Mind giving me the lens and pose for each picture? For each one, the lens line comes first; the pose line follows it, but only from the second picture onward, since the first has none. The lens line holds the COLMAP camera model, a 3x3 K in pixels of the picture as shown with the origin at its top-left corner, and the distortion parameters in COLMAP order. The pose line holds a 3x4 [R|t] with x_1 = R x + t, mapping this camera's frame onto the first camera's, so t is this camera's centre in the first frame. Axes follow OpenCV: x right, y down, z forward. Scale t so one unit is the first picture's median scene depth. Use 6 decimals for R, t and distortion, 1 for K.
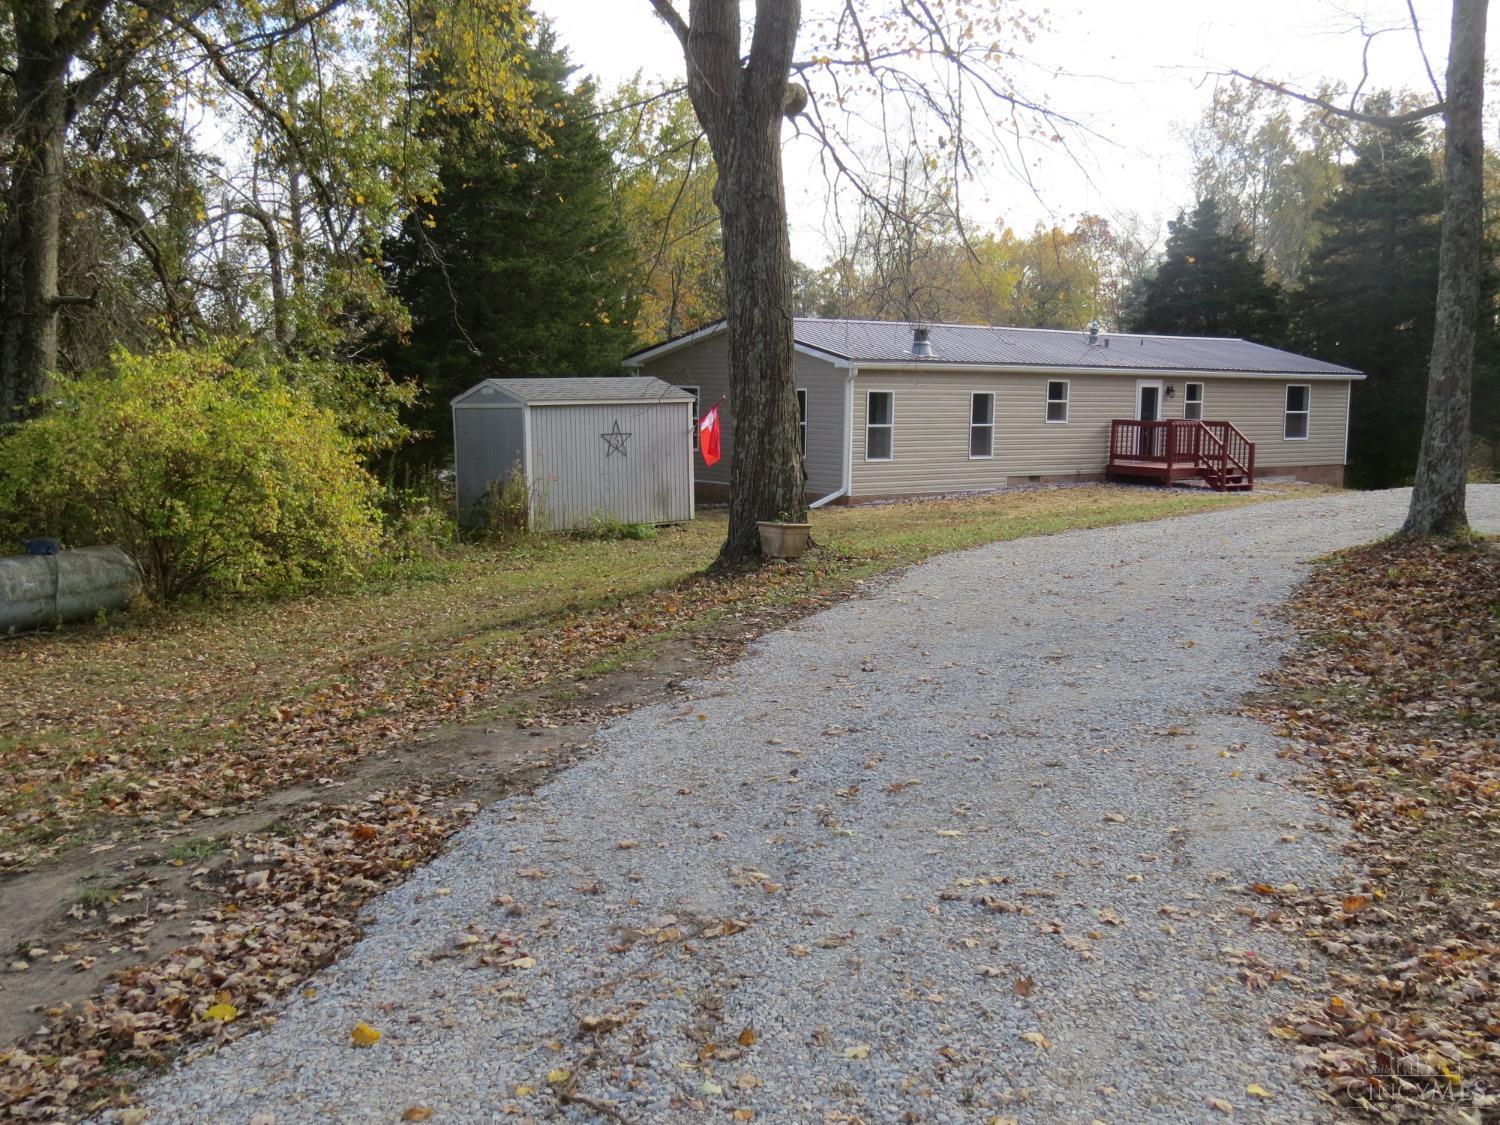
lens RADIAL K [[1550.6, 0, 750.0], [0, 1550.6, 562.5], [0, 0, 1]] dist [-0.014770, -0.007380]
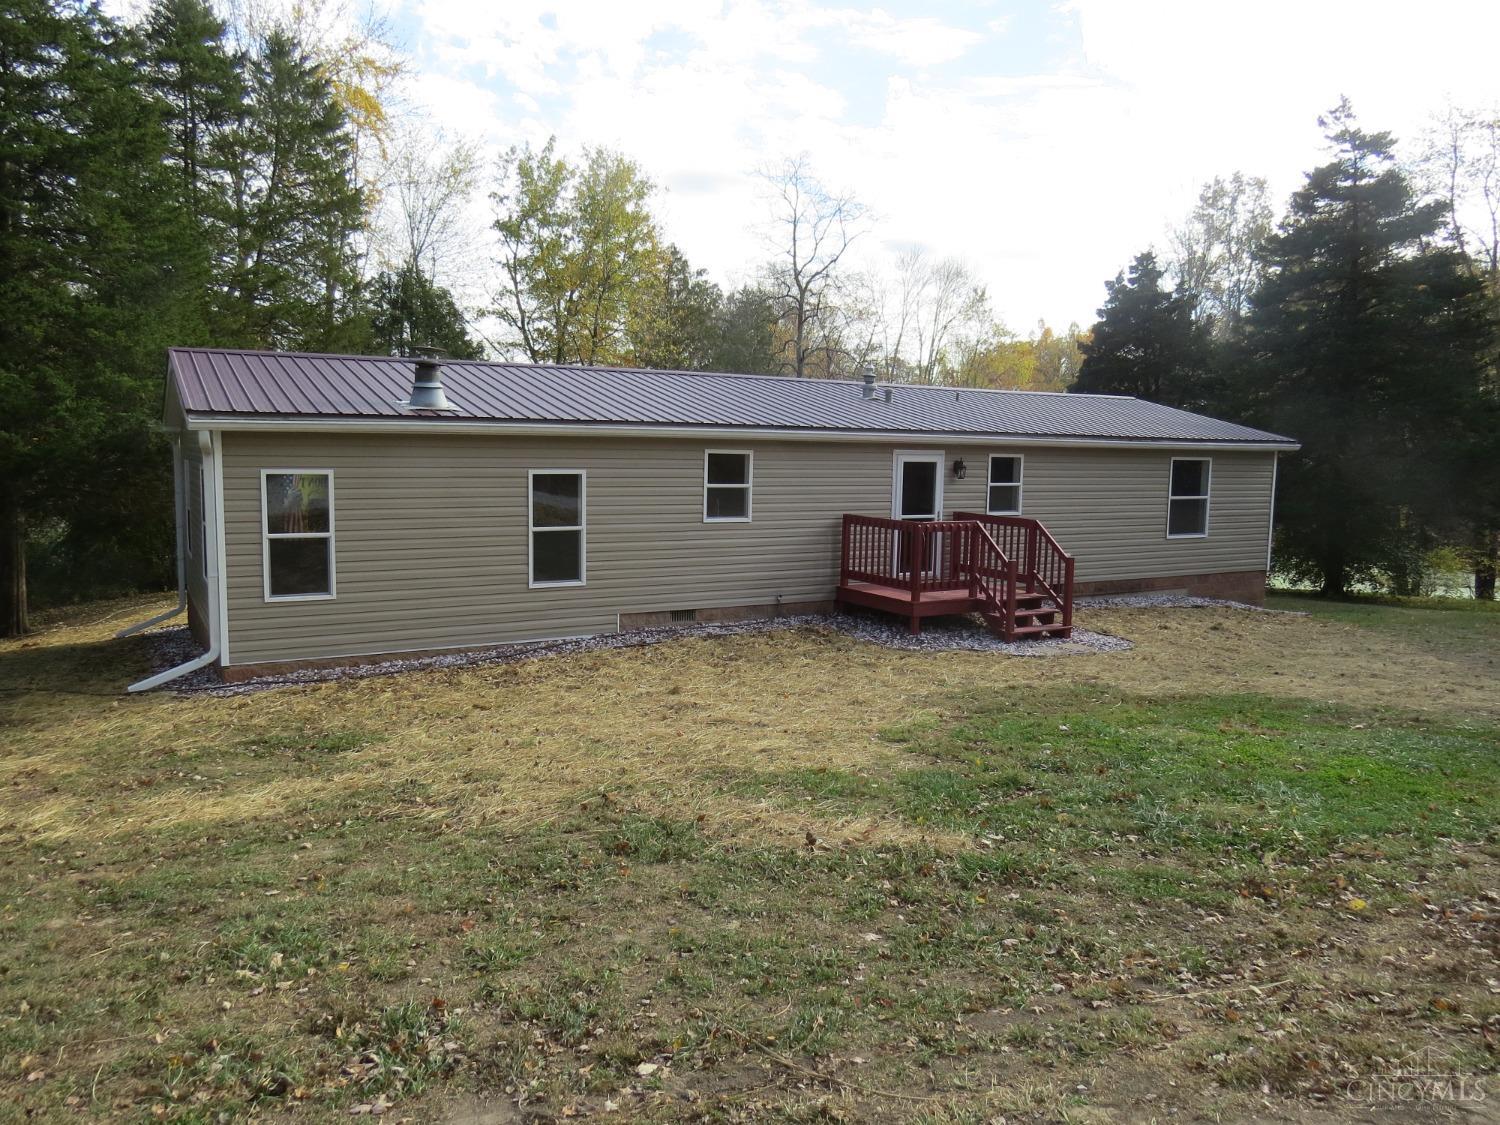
lens RADIAL K [[1067.2, 0, 750.0], [0, 1067.2, 562.5], [0, 0, 1]] dist [-0.023821, 0.005829]
pose [[0.989821, 0.017197, -0.141274, 0.260866], [-0.018611, 0.999789, -0.008690, -0.069527], [0.141094, 0.011231, 0.989932, 0.579094]]
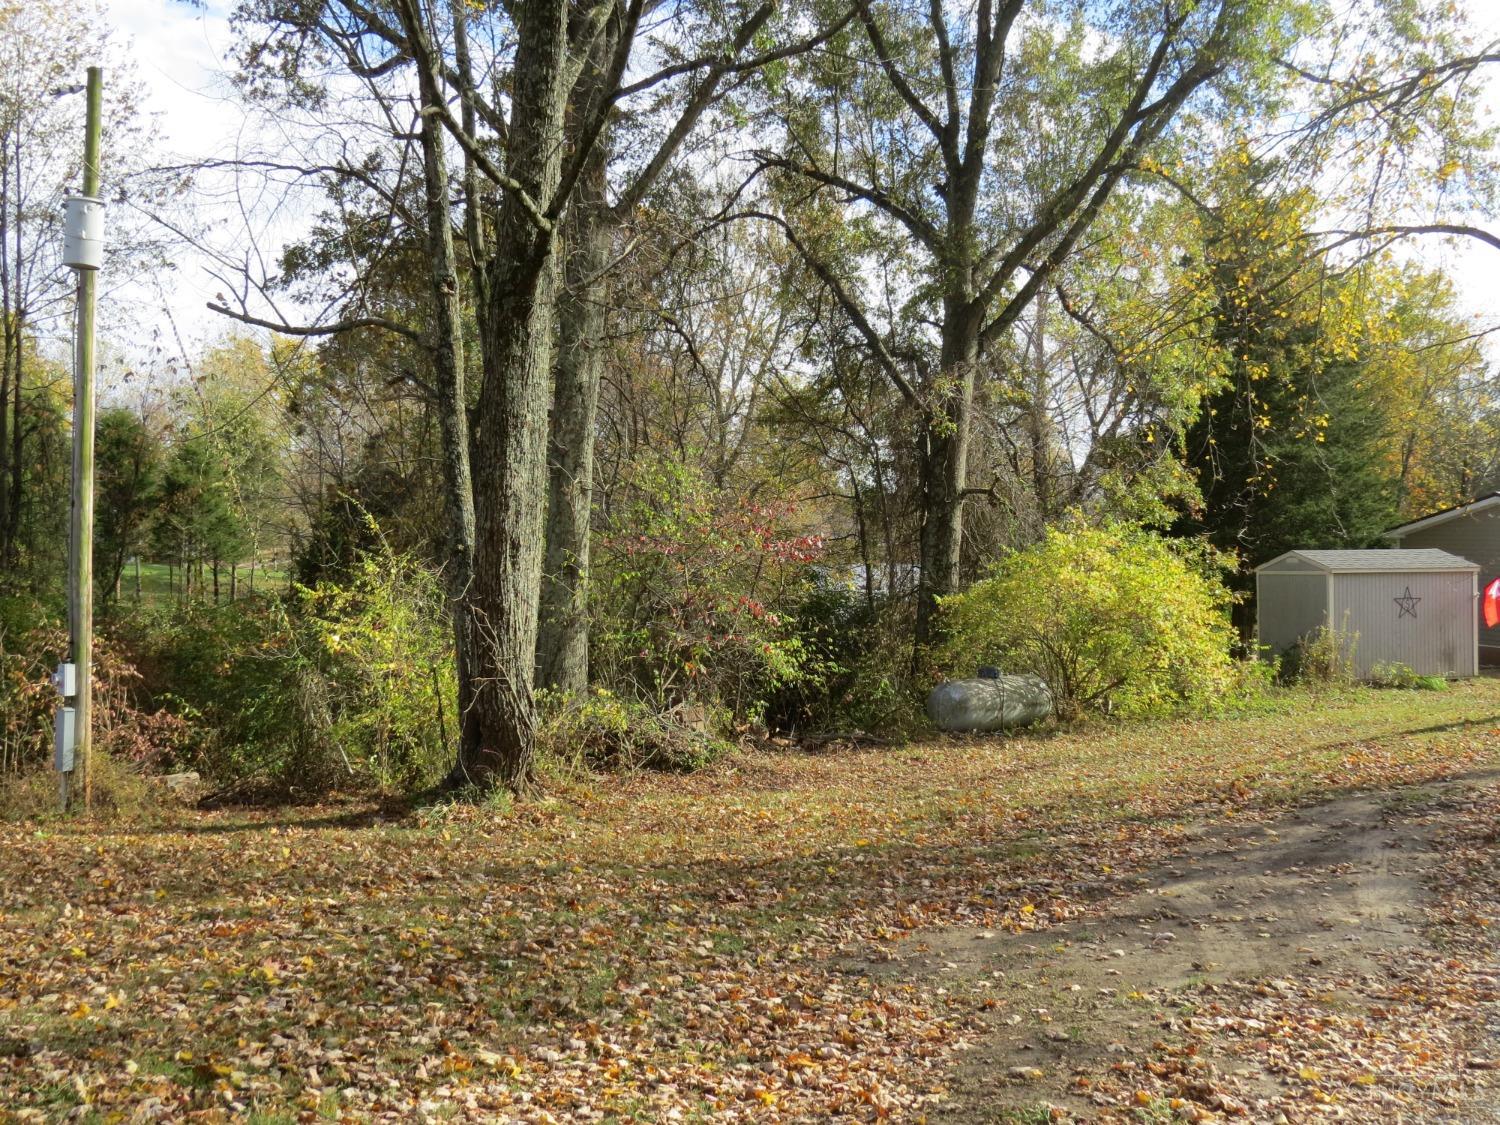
lens RADIAL K [[1550.6, 0, 750.0], [0, 1550.6, 562.5], [0, 0, 1]] dist [-0.014770, -0.007380]
pose [[0.915492, 0.005295, -0.402302, -0.053981], [-0.047962, 0.994219, -0.096060, 0.017964], [0.399468, 0.107237, 0.910453, -0.177027]]
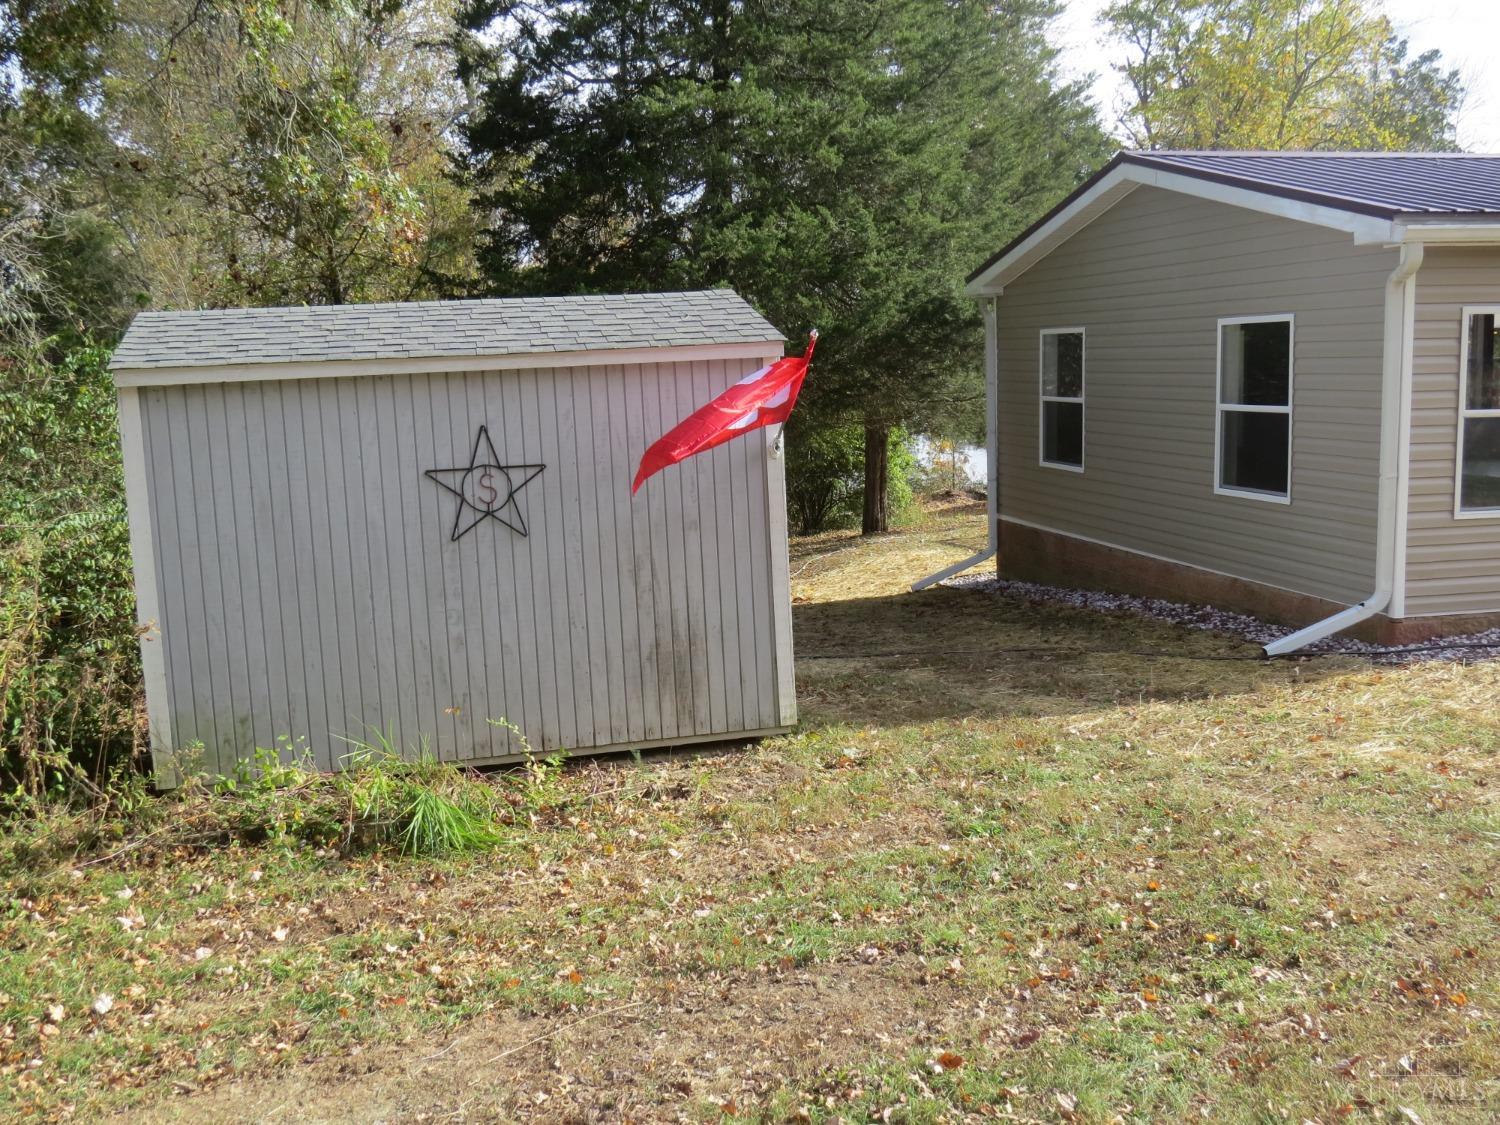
lens RADIAL K [[1503.8, 0, 750.0], [0, 1503.8, 562.5], [0, 0, 1]] dist [-0.015133, -0.009848]
pose [[0.894030, 0.025700, -0.447270, 0.074066], [-0.016584, 0.999567, 0.024286, -0.053688], [0.447701, -0.014295, 0.894069, 0.558976]]
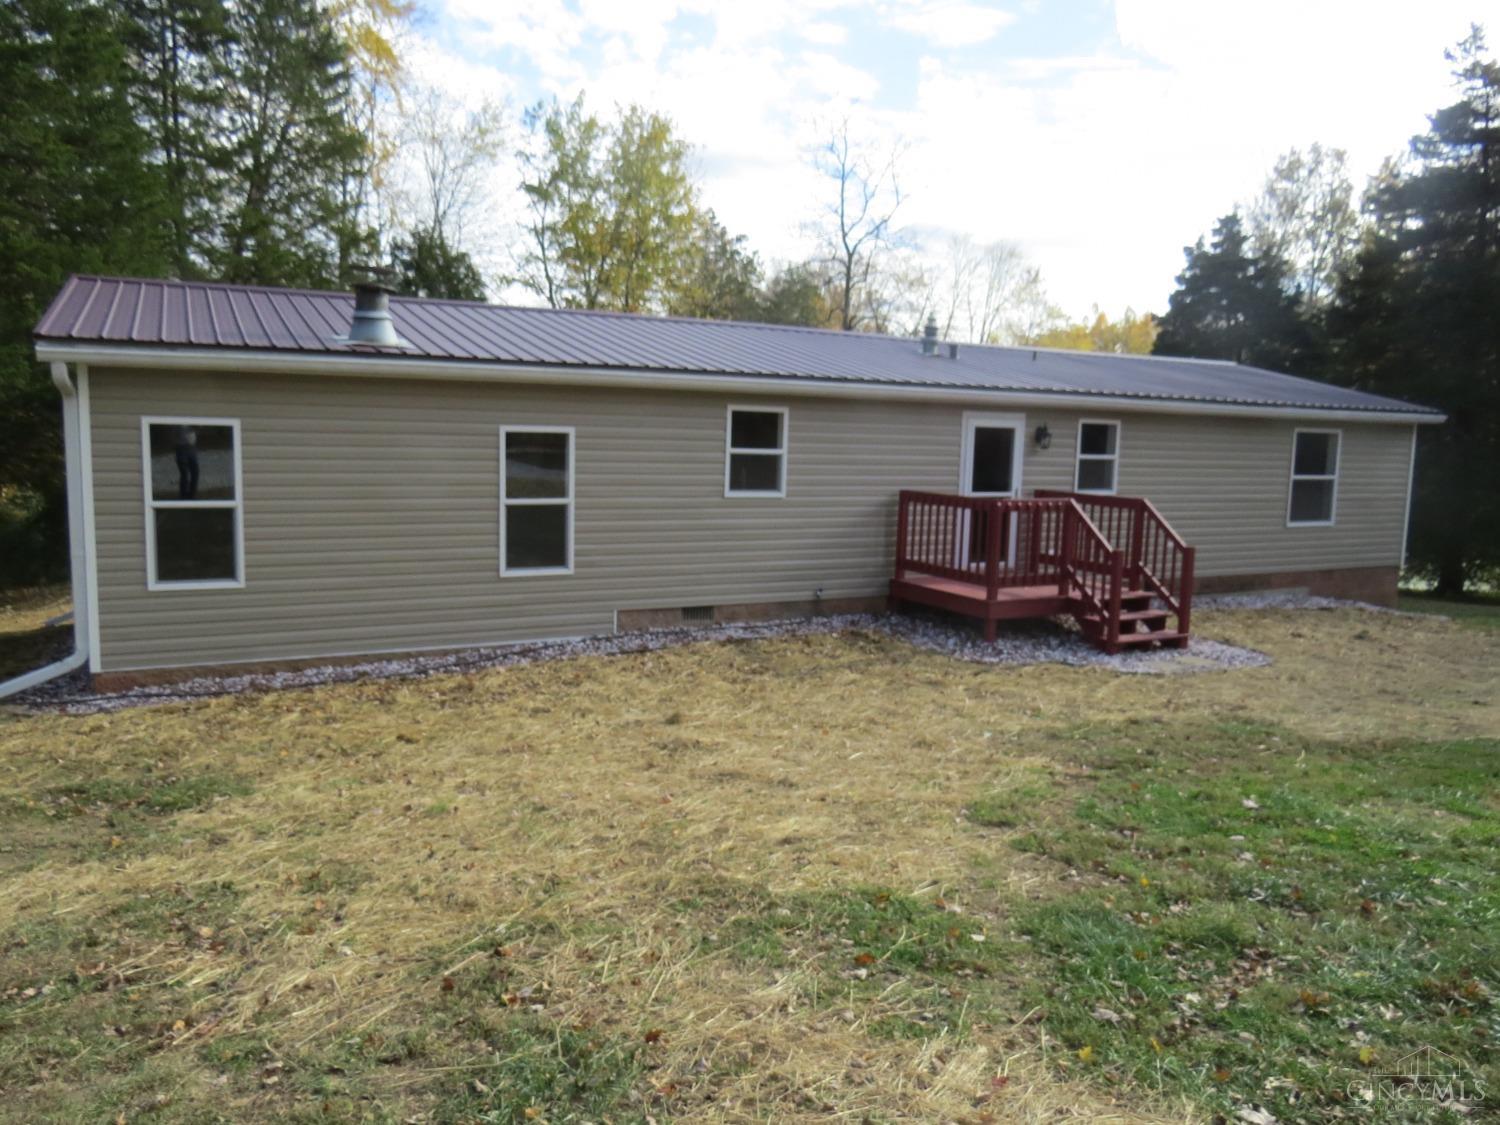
lens RADIAL K [[1067.2, 0, 750.0], [0, 1067.2, 562.5], [0, 0, 1]] dist [-0.023821, 0.005829]
pose [[0.983133, 0.031819, -0.180103, 0.252222], [-0.031816, 0.999490, 0.002904, -0.069268], [0.180104, 0.002875, 0.983643, 0.660878]]
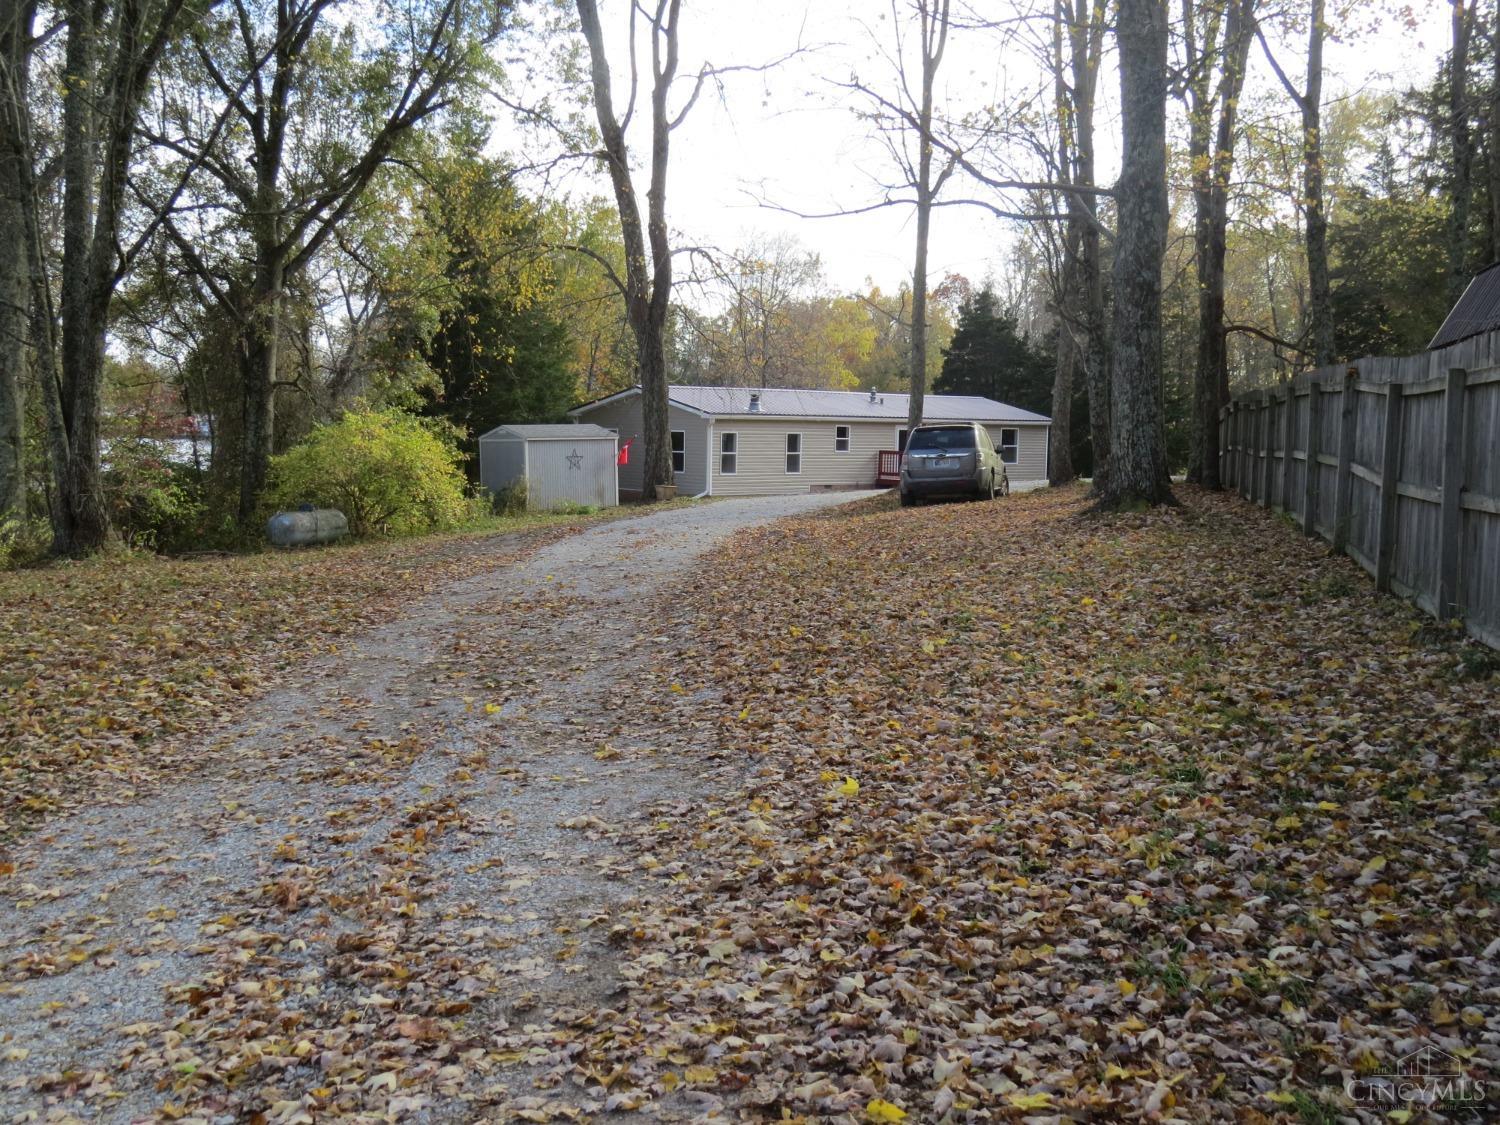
lens RADIAL K [[1550.6, 0, 750.0], [0, 1550.6, 562.5], [0, 0, 1]] dist [-0.014770, -0.007380]
pose [[0.997820, -0.001696, 0.065970, -0.002885], [0.003250, 0.999720, -0.023455, 0.059887], [-0.065912, 0.023618, 0.997546, -0.578016]]
